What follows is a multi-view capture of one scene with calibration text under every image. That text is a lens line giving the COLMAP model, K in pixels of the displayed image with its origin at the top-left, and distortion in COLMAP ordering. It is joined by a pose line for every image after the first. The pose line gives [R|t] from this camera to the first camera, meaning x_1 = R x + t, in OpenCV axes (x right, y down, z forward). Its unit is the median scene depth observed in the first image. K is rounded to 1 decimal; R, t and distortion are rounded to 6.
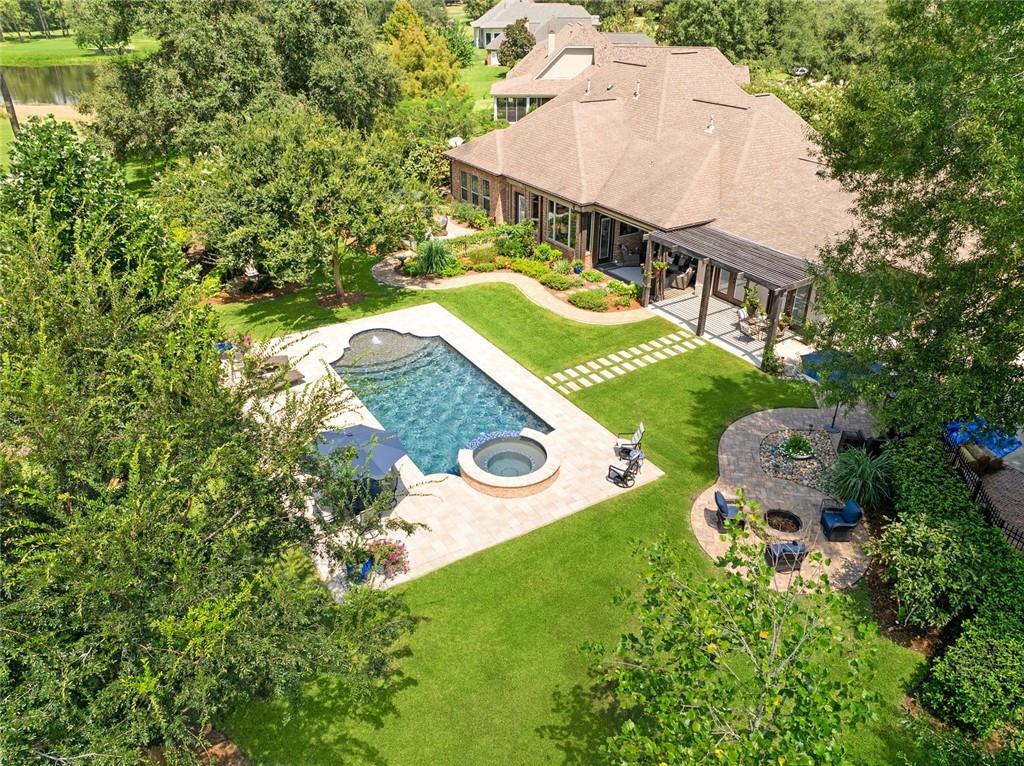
lens RADIAL K [[718.6, 0, 515.2], [0, 718.6, 380.0], [0, 0, 1]] dist [-0.031551, -0.000367]
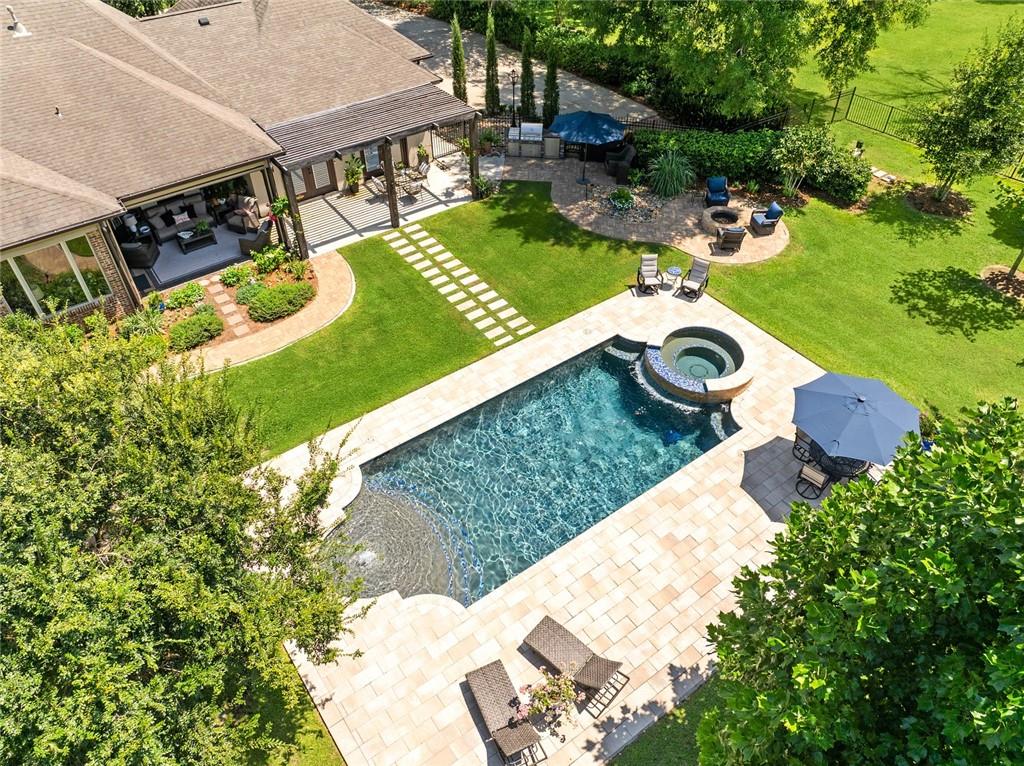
lens RADIAL K [[718.6, 0, 517.9], [0, 718.6, 385.9], [0, 0, 1]] dist [-0.031551, -0.000367]
pose [[-0.074842, -0.691811, 0.718190, -0.513352], [0.483672, 0.604637, 0.632831, -0.427499], [-0.872044, 0.394730, 0.289357, 0.712279]]
